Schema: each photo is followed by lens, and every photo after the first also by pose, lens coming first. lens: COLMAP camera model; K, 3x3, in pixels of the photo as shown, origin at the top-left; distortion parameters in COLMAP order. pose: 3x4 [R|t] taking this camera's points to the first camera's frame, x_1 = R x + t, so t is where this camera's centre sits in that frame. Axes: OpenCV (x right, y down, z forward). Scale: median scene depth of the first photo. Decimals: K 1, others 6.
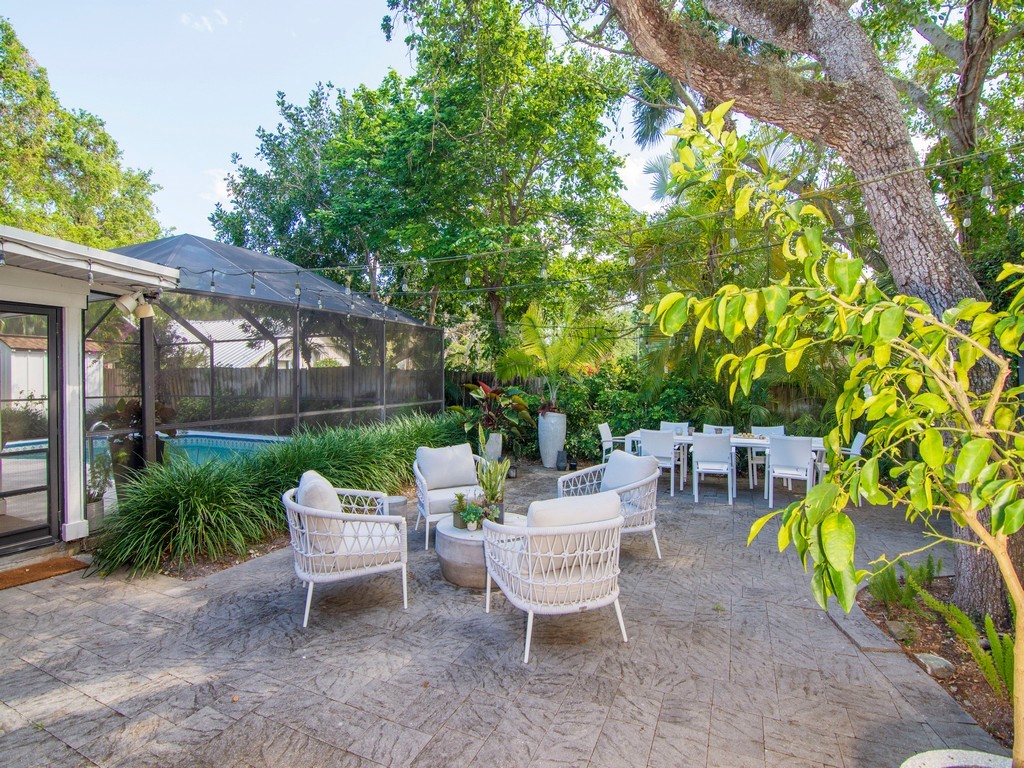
lens RADIAL K [[498.0, 0, 512.8], [0, 498.0, 378.6], [0, 0, 1]] dist [-0.005622, -0.000886]
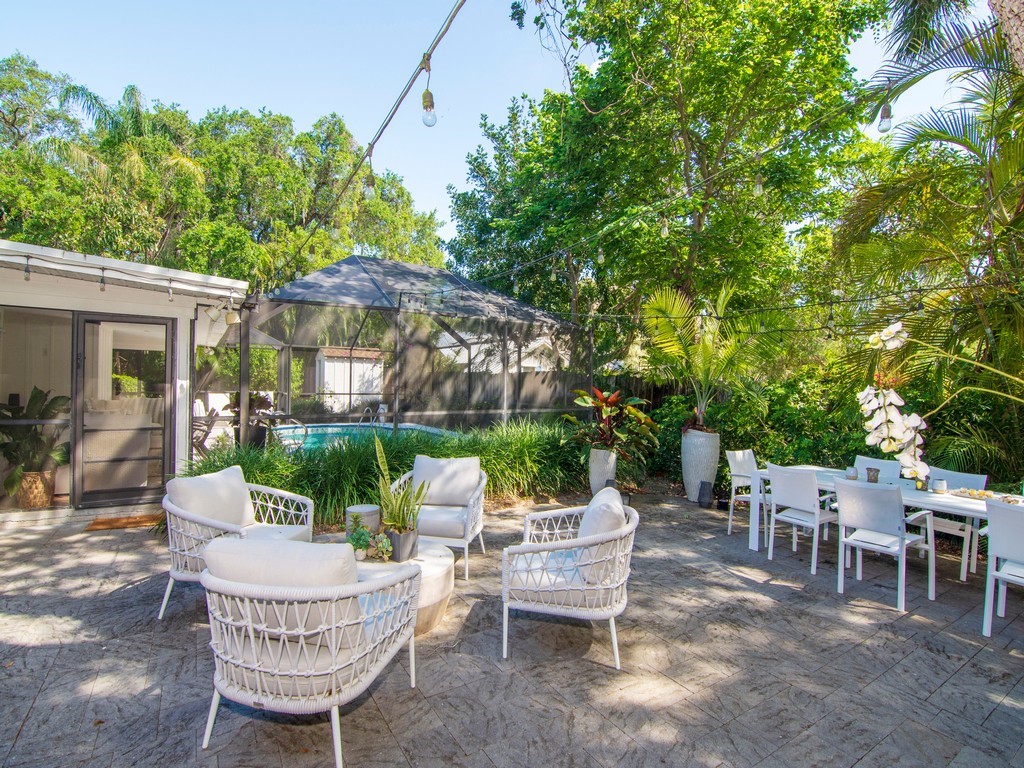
lens RADIAL K [[498.0, 0, 507.5], [0, 498.0, 380.8], [0, 0, 1]] dist [-0.005622, -0.000886]
pose [[0.839427, 0.017836, -0.543180, 0.177749], [-0.024105, 0.999700, -0.004425, 0.000887], [0.542938, 0.016808, 0.839605, 0.135478]]
